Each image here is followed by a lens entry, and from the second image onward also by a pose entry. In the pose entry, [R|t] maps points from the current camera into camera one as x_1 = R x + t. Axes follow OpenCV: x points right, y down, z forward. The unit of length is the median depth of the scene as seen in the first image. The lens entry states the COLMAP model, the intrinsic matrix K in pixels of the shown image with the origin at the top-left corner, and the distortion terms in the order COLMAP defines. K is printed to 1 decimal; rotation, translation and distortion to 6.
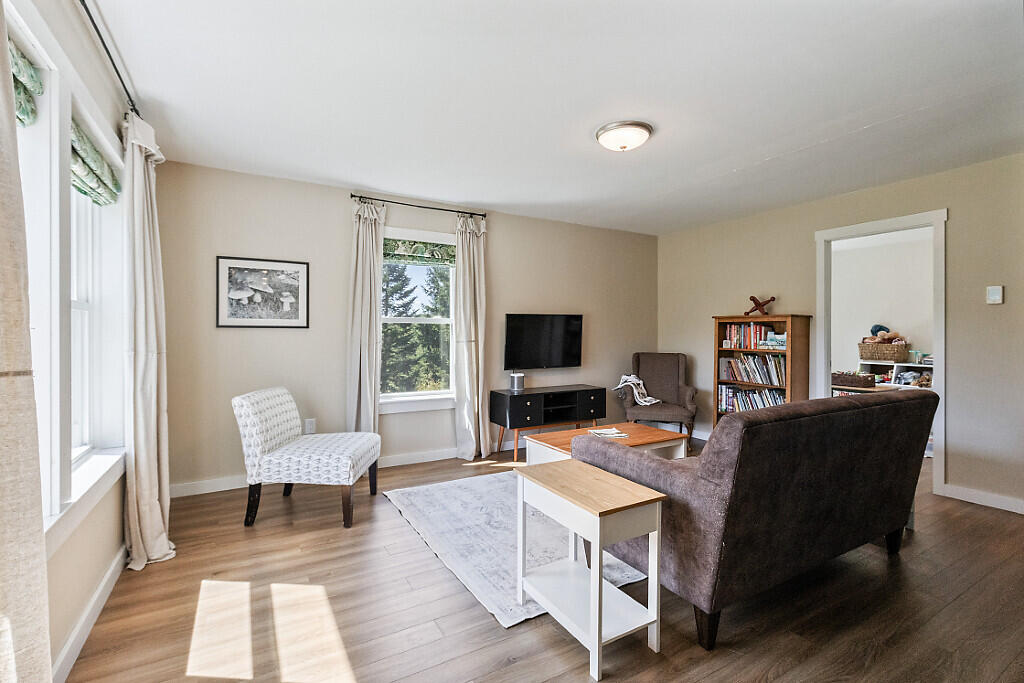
lens RADIAL K [[461.1, 0, 508.2], [0, 461.1, 340.2], [0, 0, 1]] dist [0.001657, 0.000005]
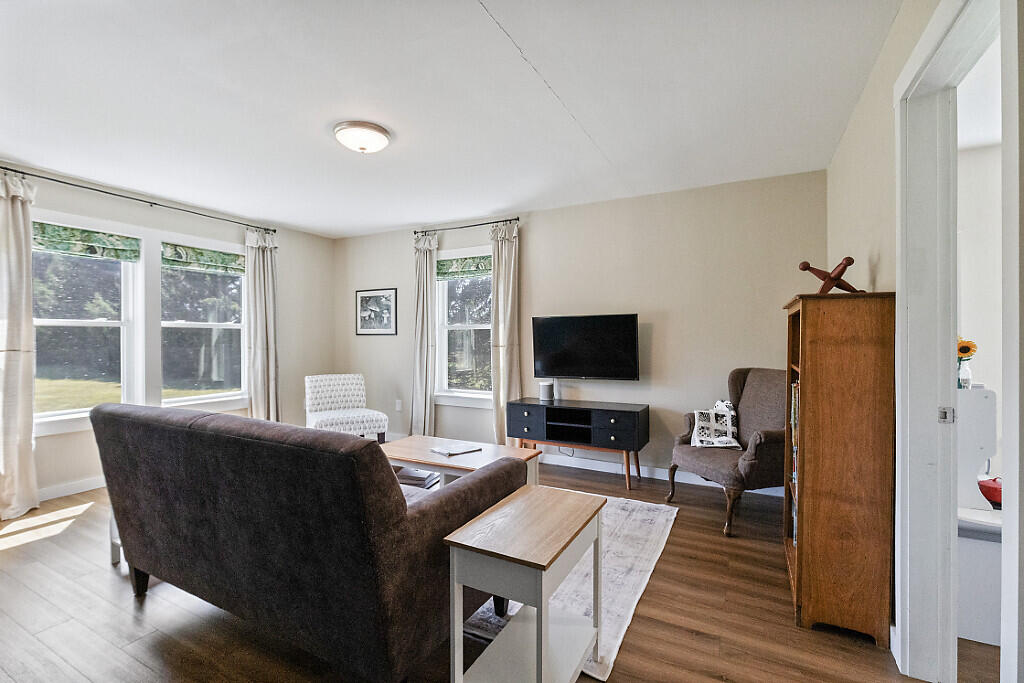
lens RADIAL K [[461.1, 0, 508.2], [0, 461.1, 340.2], [0, 0, 1]] dist [0.001657, 0.000005]
pose [[0.532641, 0.000968, -0.846341, 0.831827], [-0.008876, 0.999951, -0.004442, -0.006163], [0.846295, 0.009878, 0.532624, 0.488495]]
